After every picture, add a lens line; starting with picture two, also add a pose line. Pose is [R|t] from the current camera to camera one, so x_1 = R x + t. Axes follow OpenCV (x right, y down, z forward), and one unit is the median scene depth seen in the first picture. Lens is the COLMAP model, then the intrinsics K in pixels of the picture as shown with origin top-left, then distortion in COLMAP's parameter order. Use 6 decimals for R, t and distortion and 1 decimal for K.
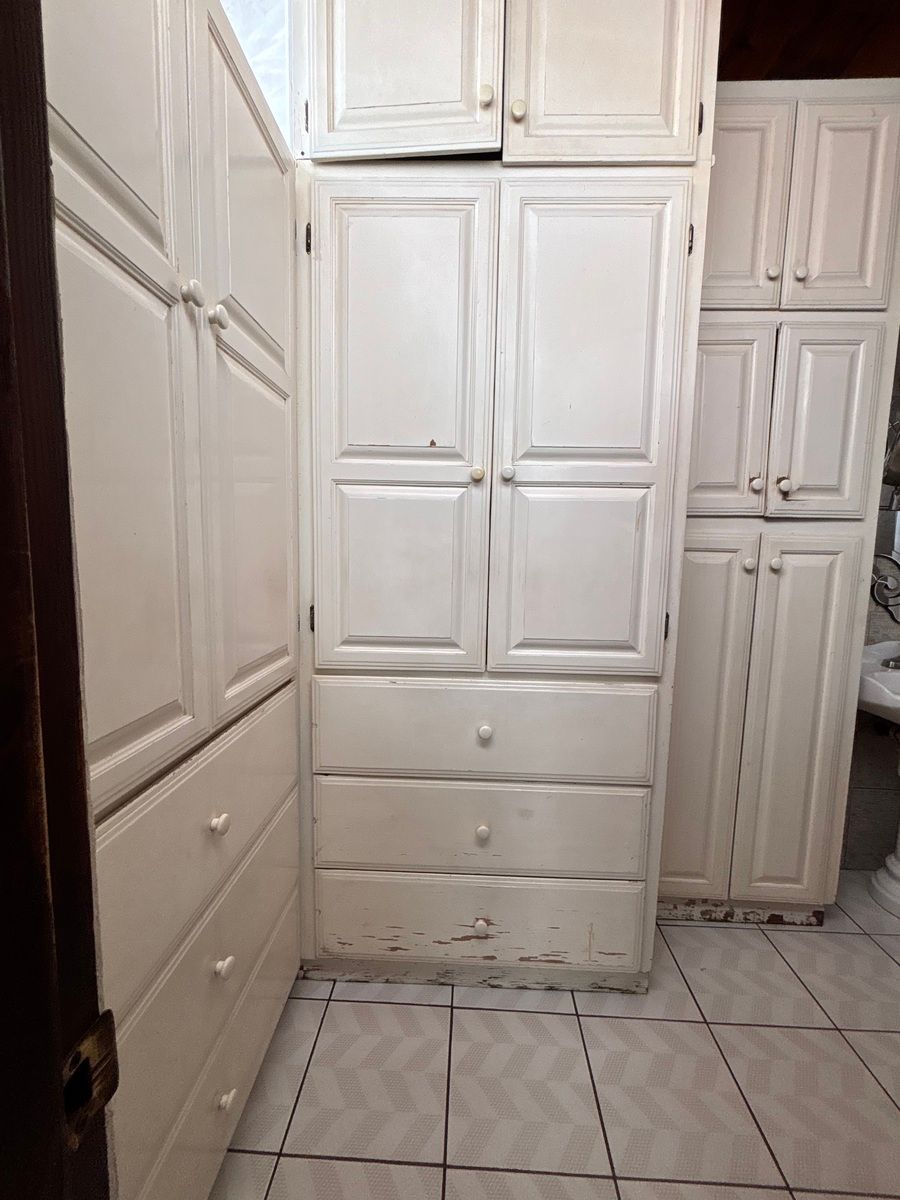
lens RADIAL K [[481.7, 0, 452.4], [0, 481.7, 602.9], [0, 0, 1]] dist [0.000177, 0.000031]
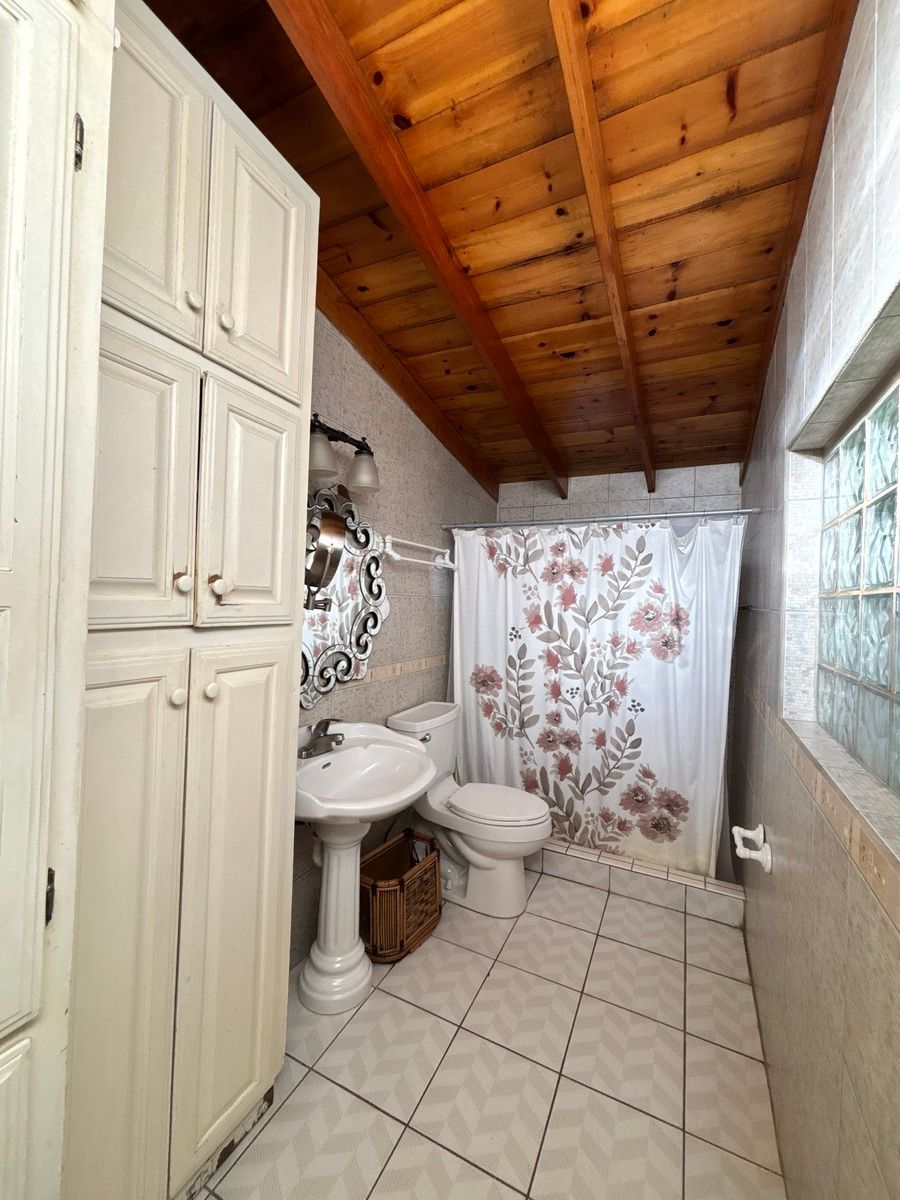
lens RADIAL K [[481.7, 0, 451.4], [0, 481.7, 598.0], [0, 0, 1]] dist [0.000177, 0.000031]
pose [[0.401168, -0.001802, 0.916003, 0.144489], [0.062953, 0.997688, -0.025608, -0.183374], [-0.913839, 0.067938, 0.400354, 0.364501]]
